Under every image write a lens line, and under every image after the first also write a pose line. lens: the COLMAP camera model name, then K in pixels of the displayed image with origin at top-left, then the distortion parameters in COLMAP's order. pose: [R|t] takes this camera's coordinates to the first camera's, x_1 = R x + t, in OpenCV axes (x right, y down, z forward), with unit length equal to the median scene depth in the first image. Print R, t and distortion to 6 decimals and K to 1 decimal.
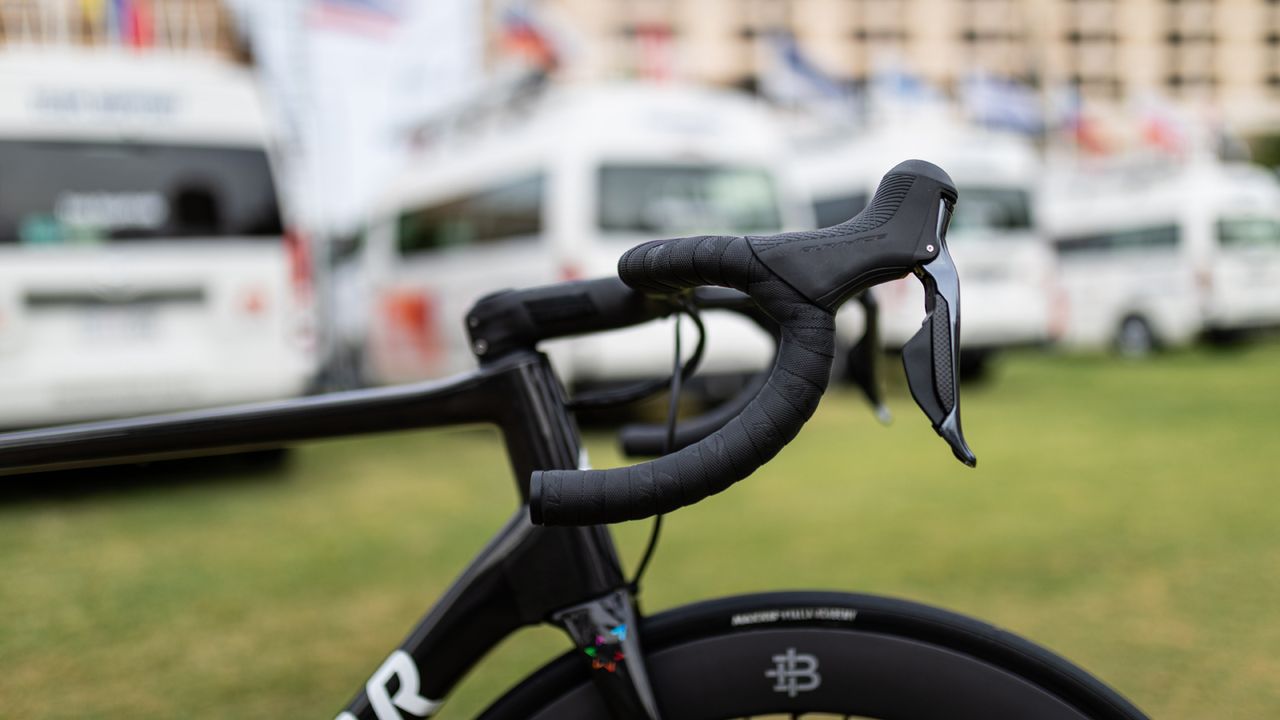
lens RADIAL K [[1317.8, 0, 631.8], [0, 1317.8, 362.2], [0, 0, 1]] dist [0.015187, 0.000000]
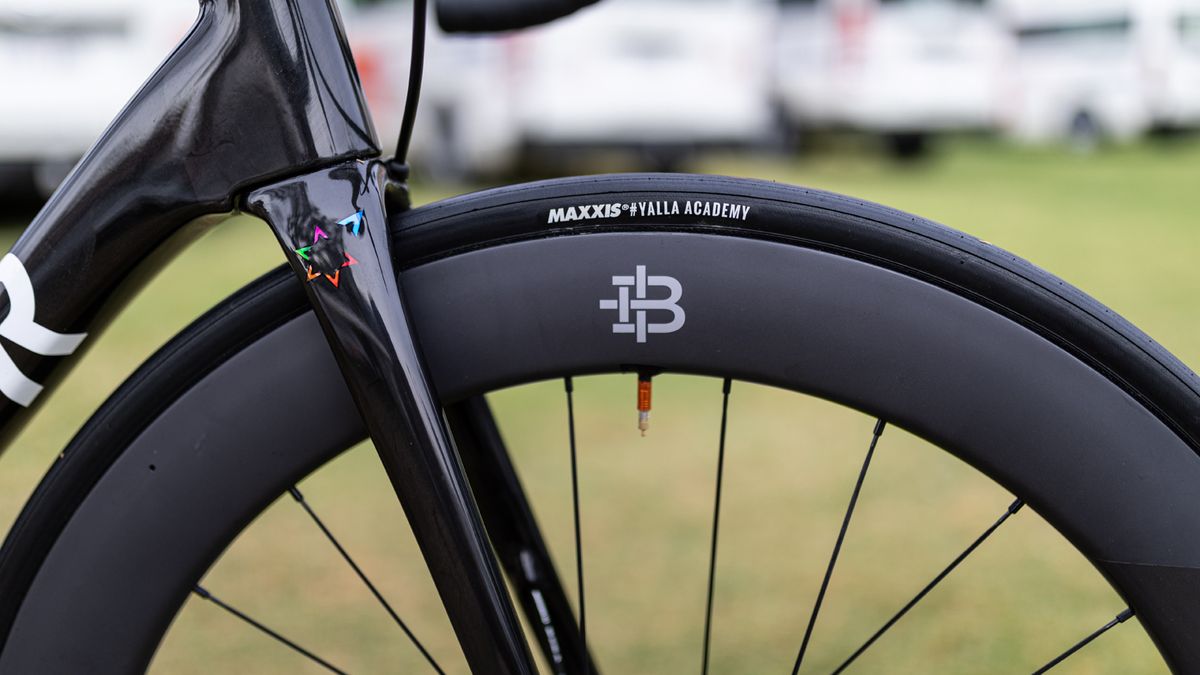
lens RADIAL K [[1235.4, 0, 604.1], [0, 1235.4, 341.6], [0, 0, 1]] dist [0.015187, 0.000000]
pose [[0.999316, 0.034756, 0.012616, 0.097385], [-0.036228, 0.988613, 0.146052, 0.169548], [-0.007397, -0.146409, 0.989196, 0.434125]]
